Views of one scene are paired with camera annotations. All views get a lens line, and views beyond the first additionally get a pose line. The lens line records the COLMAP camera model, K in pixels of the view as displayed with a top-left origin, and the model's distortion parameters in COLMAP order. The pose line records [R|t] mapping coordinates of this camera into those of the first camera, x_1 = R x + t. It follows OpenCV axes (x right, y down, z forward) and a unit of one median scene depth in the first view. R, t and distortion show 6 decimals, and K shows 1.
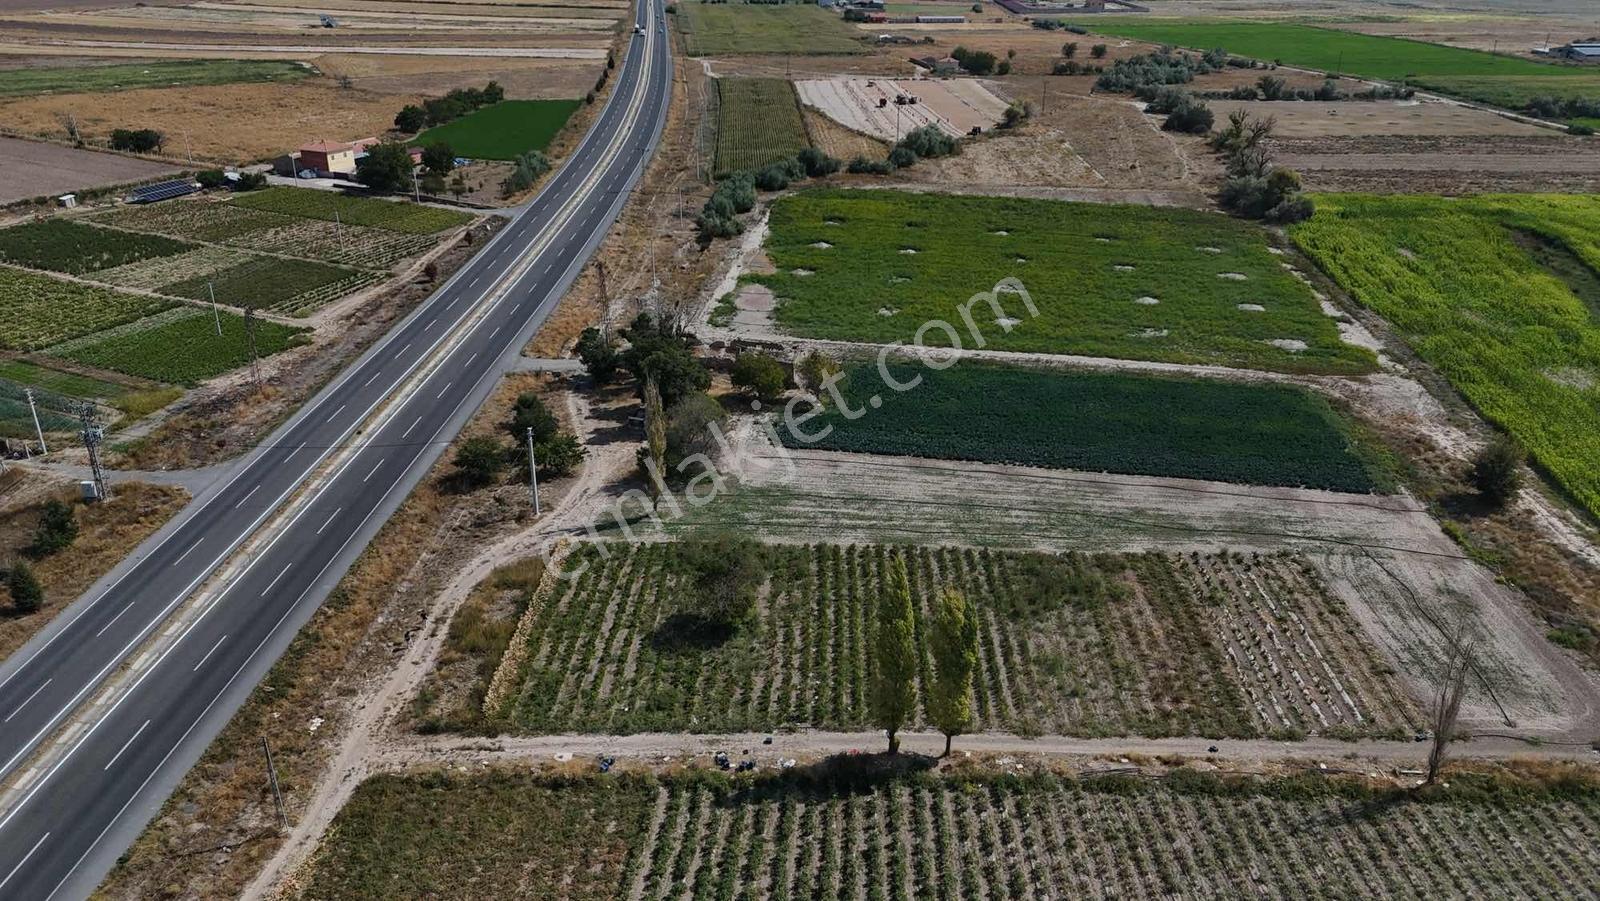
lens RADIAL K [[1172.0, 0, 804.4], [0, 1172.0, 460.2], [0, 0, 1]] dist [0.075052, -0.069053]
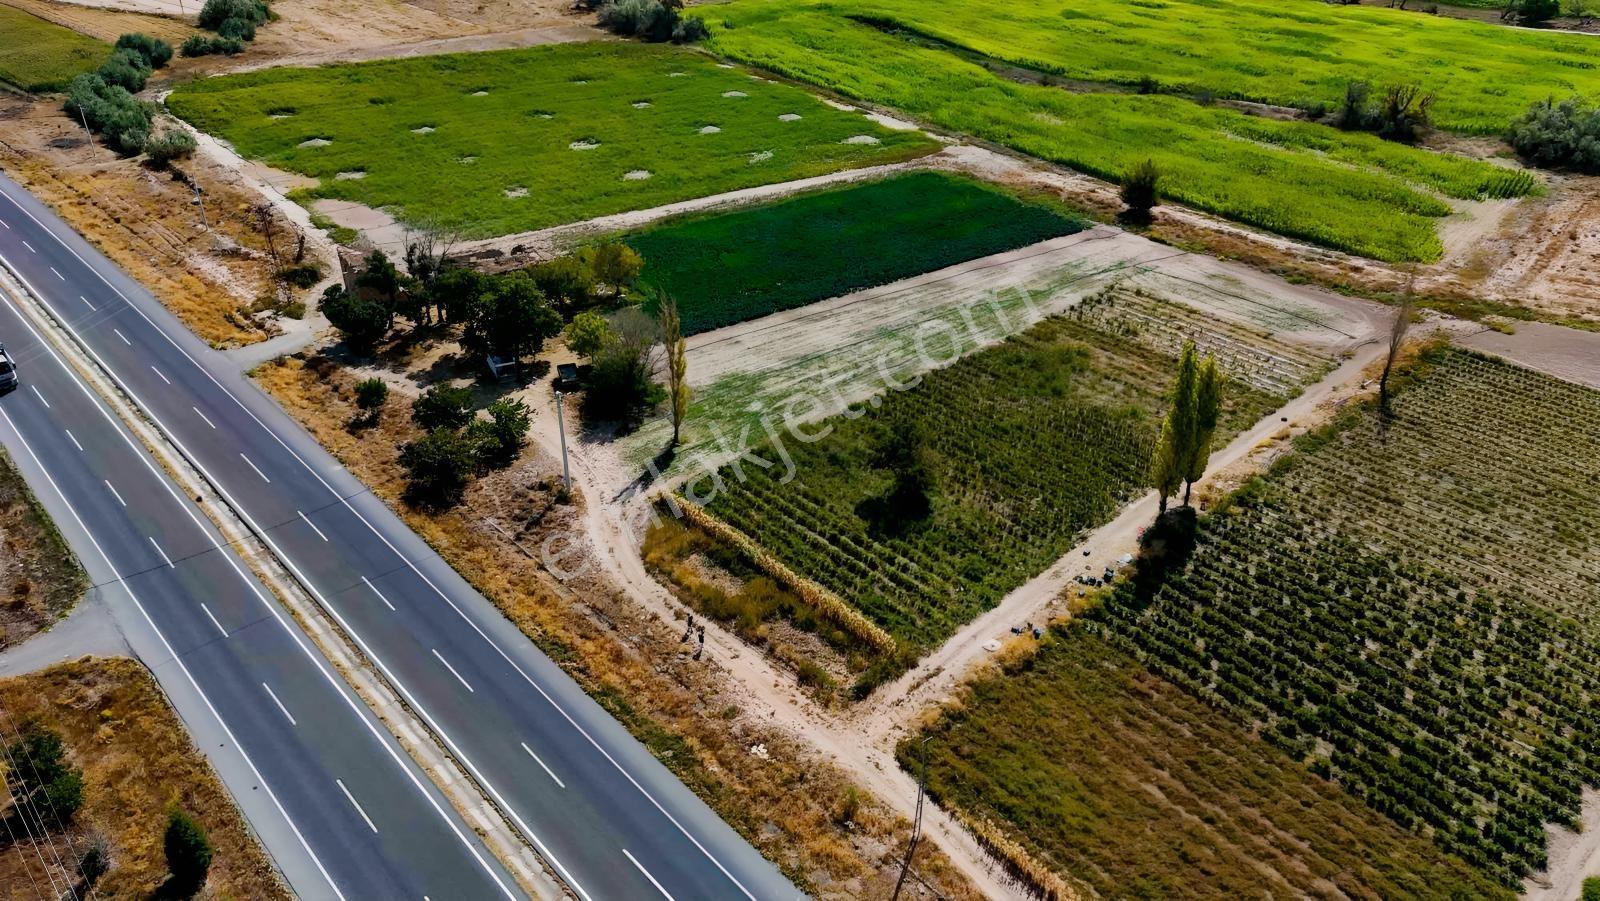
lens RADIAL K [[1174.4, 0, 804.7], [0, 1174.4, 457.5], [0, 0, 1]] dist [0.076921, -0.073133]
pose [[0.715001, -0.360976, 0.598723, -0.589471], [0.285740, 0.932483, 0.220970, -0.111781], [-0.638064, 0.013086, 0.769872, 0.228290]]
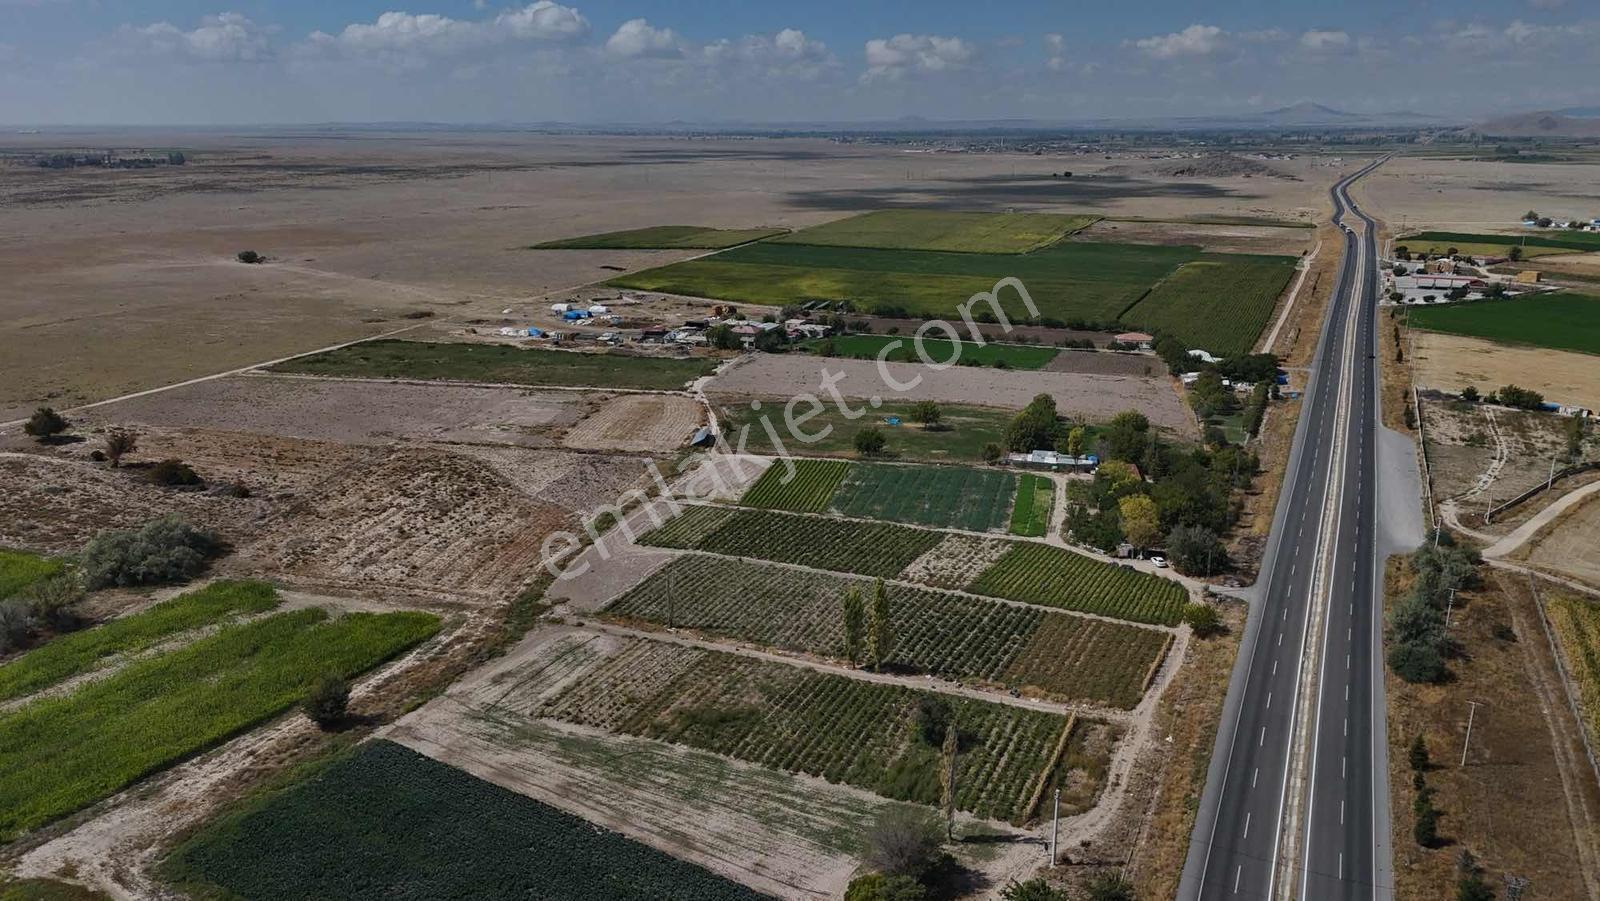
lens RADIAL K [[1172.0, 0, 804.4], [0, 1172.0, 460.2], [0, 0, 1]] dist [0.075052, -0.069053]
pose [[-0.923929, -0.117407, 0.364103, -0.361556], [0.145938, 0.771605, 0.619134, -0.943917], [-0.353634, 0.625173, -0.695774, 1.572908]]
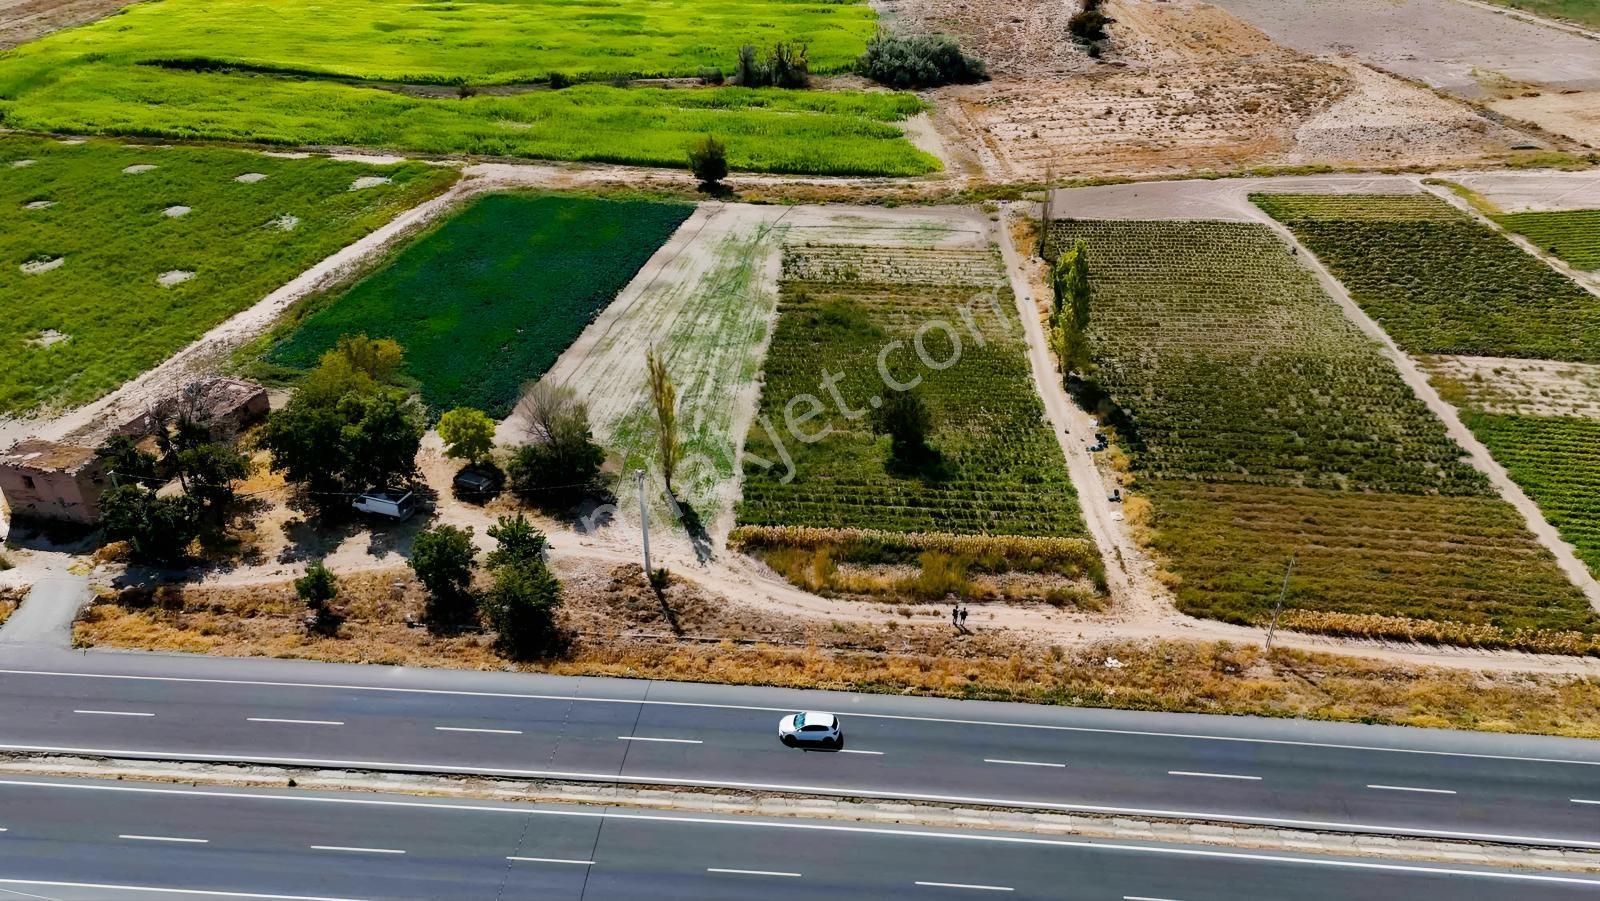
lens RADIAL K [[1172.0, 0, 804.4], [0, 1172.0, 460.2], [0, 0, 1]] dist [0.075052, -0.069053]
pose [[0.038452, -0.516931, 0.855163, -0.819266], [0.408786, 0.789047, 0.458584, -0.315078], [-0.911820, 0.331945, 0.241655, 0.675417]]
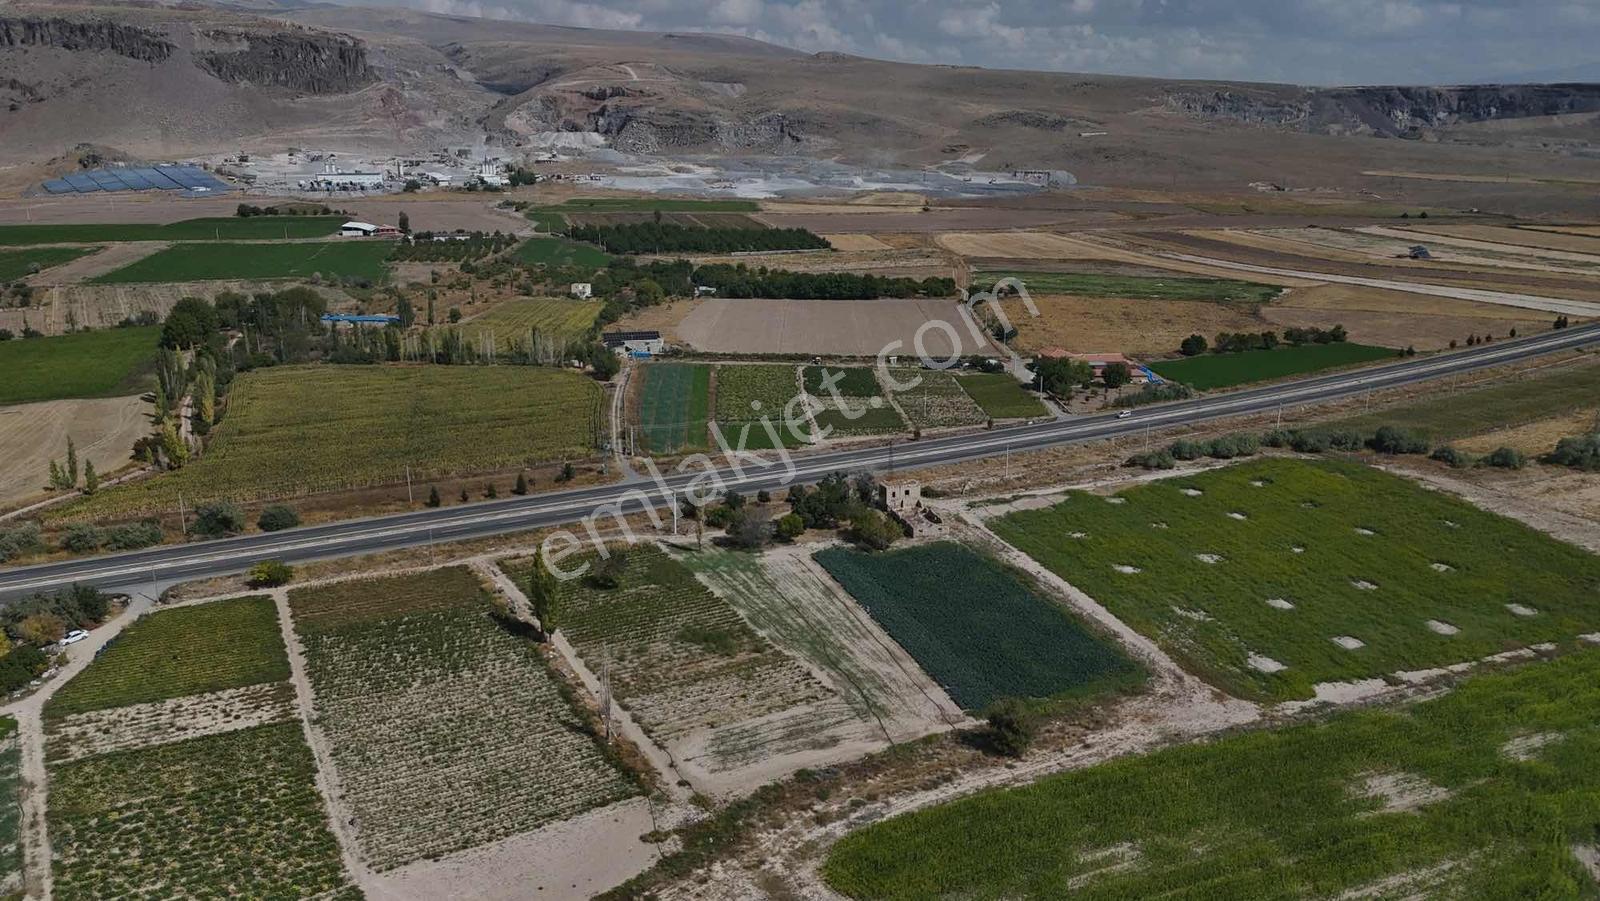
lens RADIAL K [[1172.0, 0, 804.4], [0, 1172.0, 460.2], [0, 0, 1]] dist [0.075052, -0.069053]
pose [[0.490006, 0.236289, -0.839084, 1.470125], [-0.358192, 0.932124, 0.053313, -0.246851], [0.794728, 0.274430, 0.541384, 0.064994]]
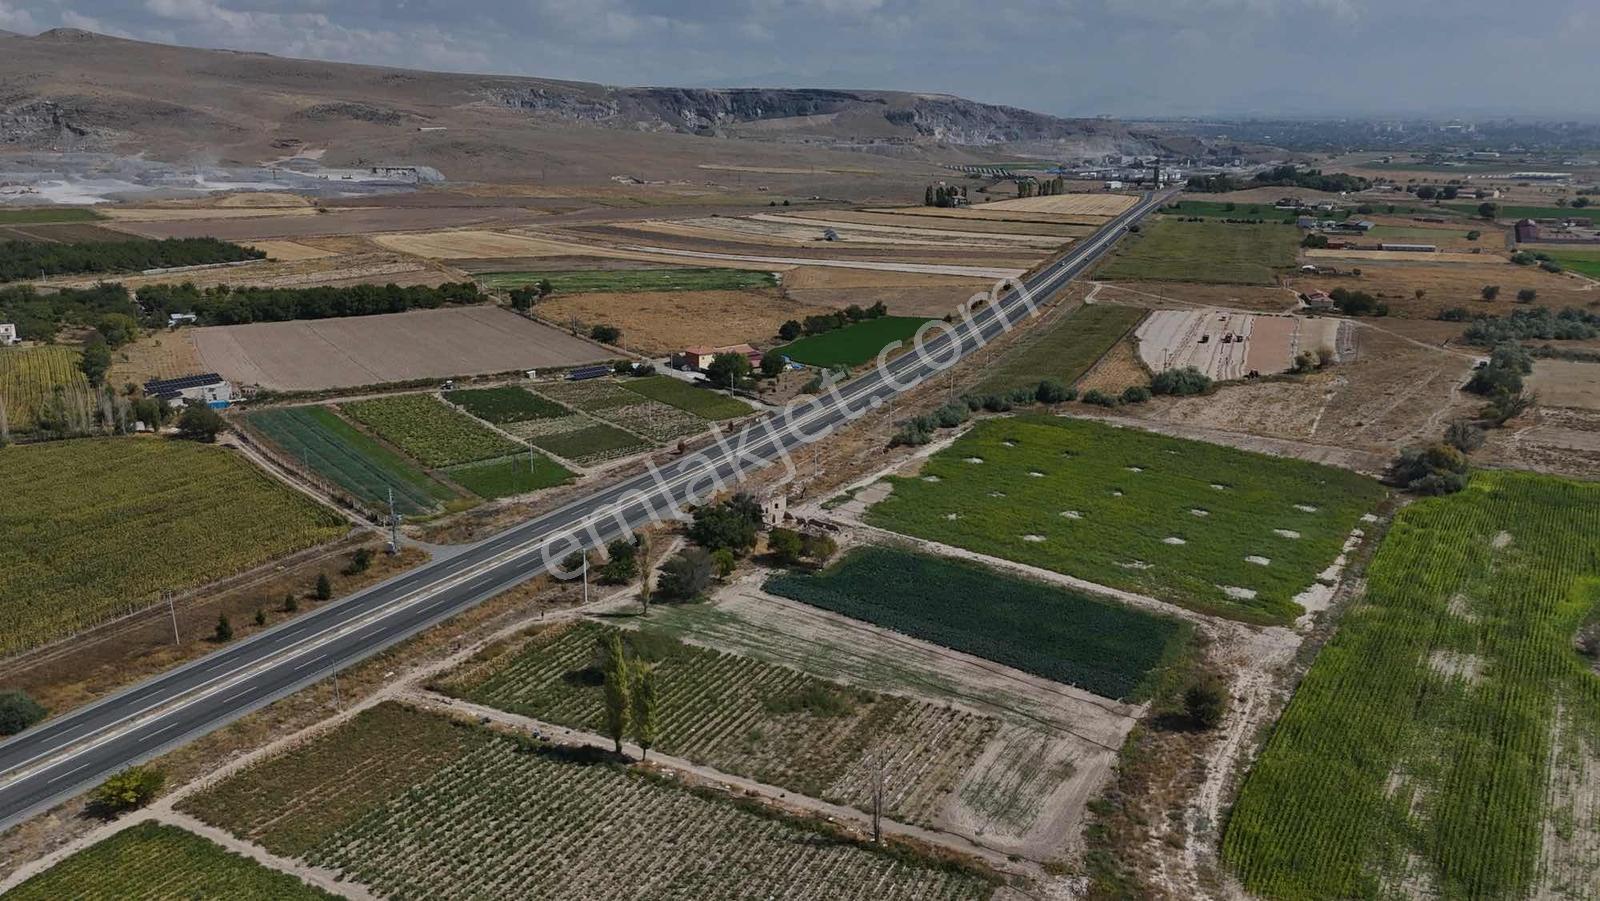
lens RADIAL K [[1172.0, 0, 804.4], [0, 1172.0, 460.2], [0, 0, 1]] dist [0.075052, -0.069053]
pose [[0.892234, 0.122582, -0.434618, 0.723831], [-0.184063, 0.977593, -0.102140, -0.035914], [0.412359, 0.171129, 0.894804, -0.381074]]
